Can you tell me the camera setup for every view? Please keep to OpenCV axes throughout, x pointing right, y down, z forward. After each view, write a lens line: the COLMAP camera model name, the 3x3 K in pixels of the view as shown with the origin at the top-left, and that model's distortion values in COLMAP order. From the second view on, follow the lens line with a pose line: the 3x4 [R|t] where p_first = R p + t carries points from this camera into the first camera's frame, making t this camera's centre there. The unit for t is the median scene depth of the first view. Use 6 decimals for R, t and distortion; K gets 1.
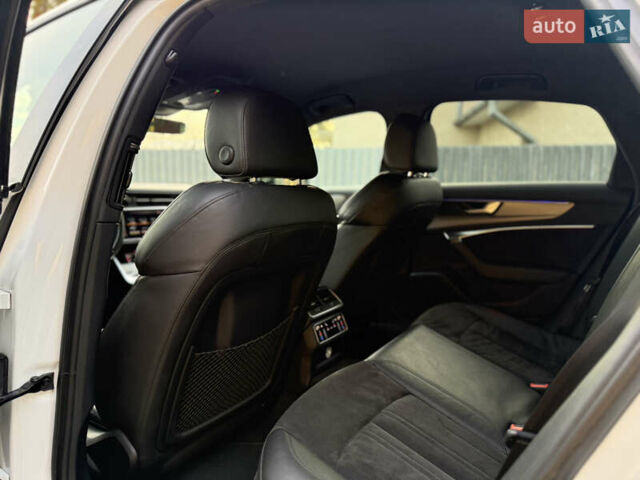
lens RADIAL K [[456.6, 0, 313.4], [0, 456.6, 242.7], [0, 0, 1]] dist [0.047775, -0.060456]
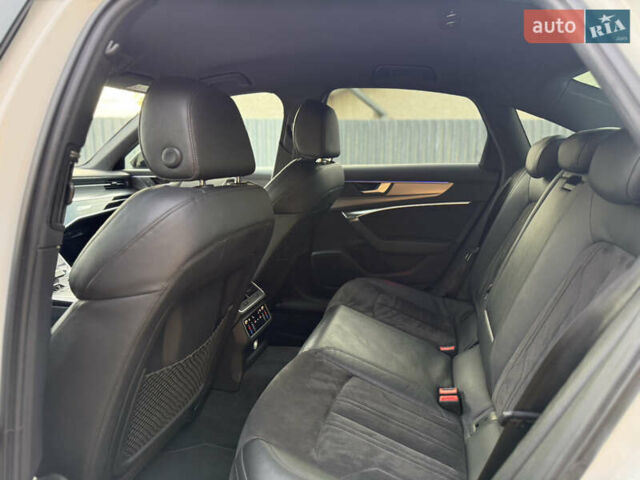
lens RADIAL K [[456.6, 0, 318.2], [0, 456.6, 241.3], [0, 0, 1]] dist [0.047775, -0.060456]
pose [[0.946596, -0.073364, 0.313965, -0.137627], [0.051839, 0.995730, 0.076378, -0.052543], [-0.318228, -0.056023, 0.946357, 0.029079]]
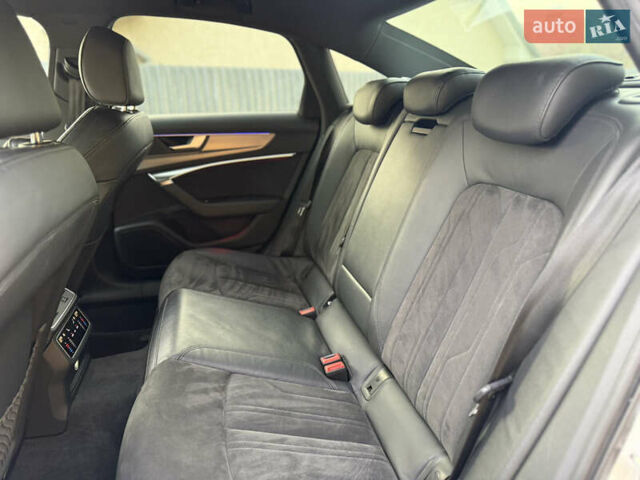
lens RADIAL K [[456.6, 0, 320.6], [0, 456.6, 241.7], [0, 0, 1]] dist [0.047775, -0.060456]
pose [[0.676066, -0.232061, 0.699344, -0.179113], [0.112691, 0.970509, 0.213101, -0.065750], [-0.728172, -0.065261, 0.682280, 0.226421]]
